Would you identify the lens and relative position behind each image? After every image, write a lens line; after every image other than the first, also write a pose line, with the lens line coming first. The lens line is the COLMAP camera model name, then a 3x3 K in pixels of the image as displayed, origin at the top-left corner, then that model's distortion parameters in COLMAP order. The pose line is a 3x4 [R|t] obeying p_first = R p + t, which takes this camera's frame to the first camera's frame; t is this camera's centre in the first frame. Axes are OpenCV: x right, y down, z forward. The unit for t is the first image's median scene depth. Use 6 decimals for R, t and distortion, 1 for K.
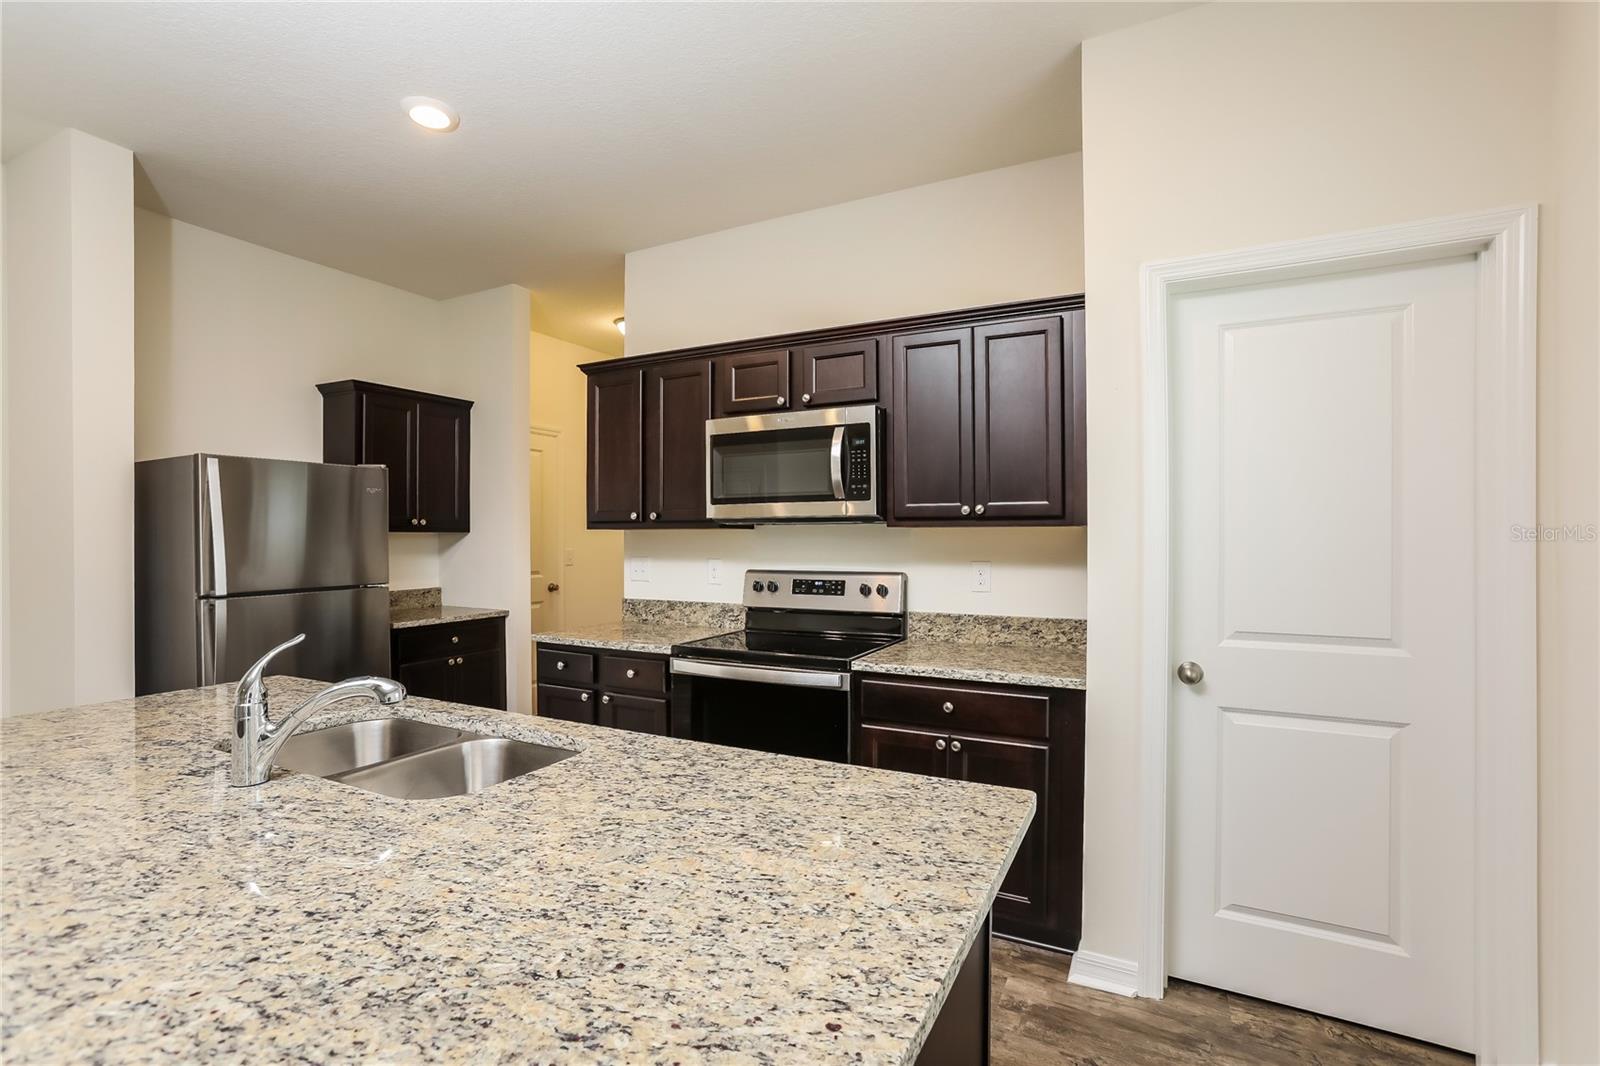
lens RADIAL K [[709.5, 0, 804.9], [0, 709.5, 542.8], [0, 0, 1]] dist [-0.053187, 0.019158]
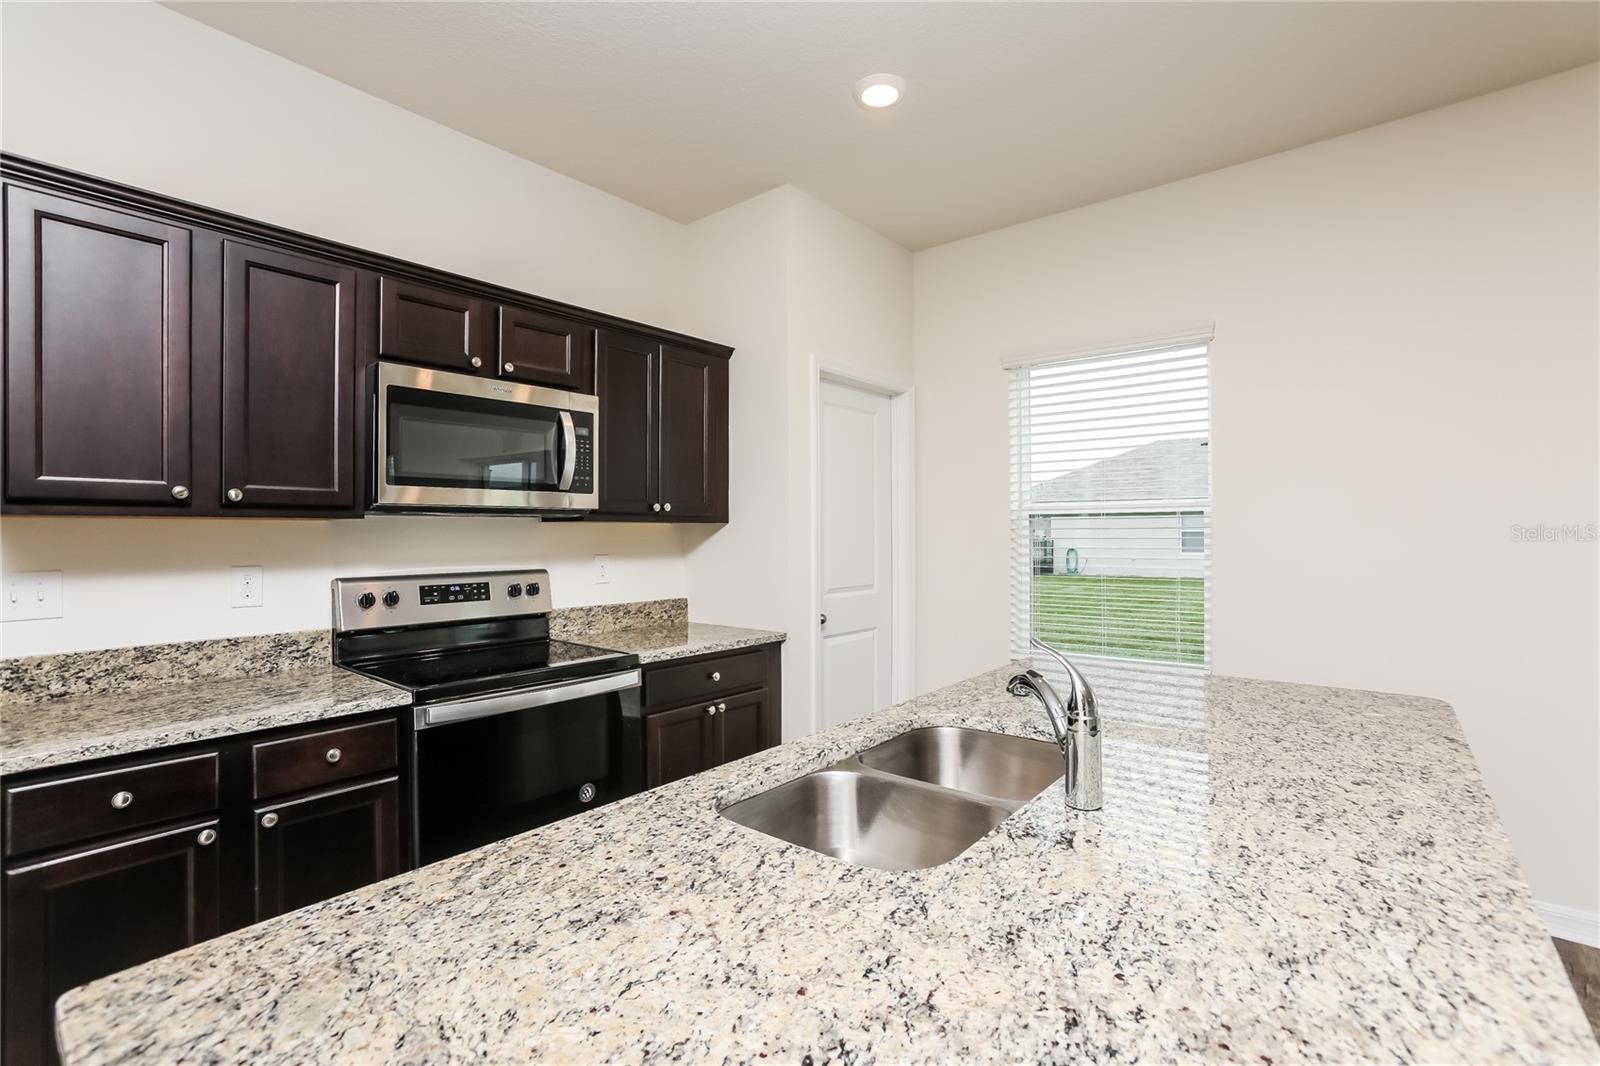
lens RADIAL K [[709.4, 0, 799.9], [0, 709.4, 525.6], [0, 0, 1]] dist [-0.047798, 0.021857]
pose [[0.237685, 0.010587, 0.971285, -0.732701], [0.005905, 0.999906, -0.012344, -0.002755], [-0.971324, 0.008669, 0.237600, 0.467193]]
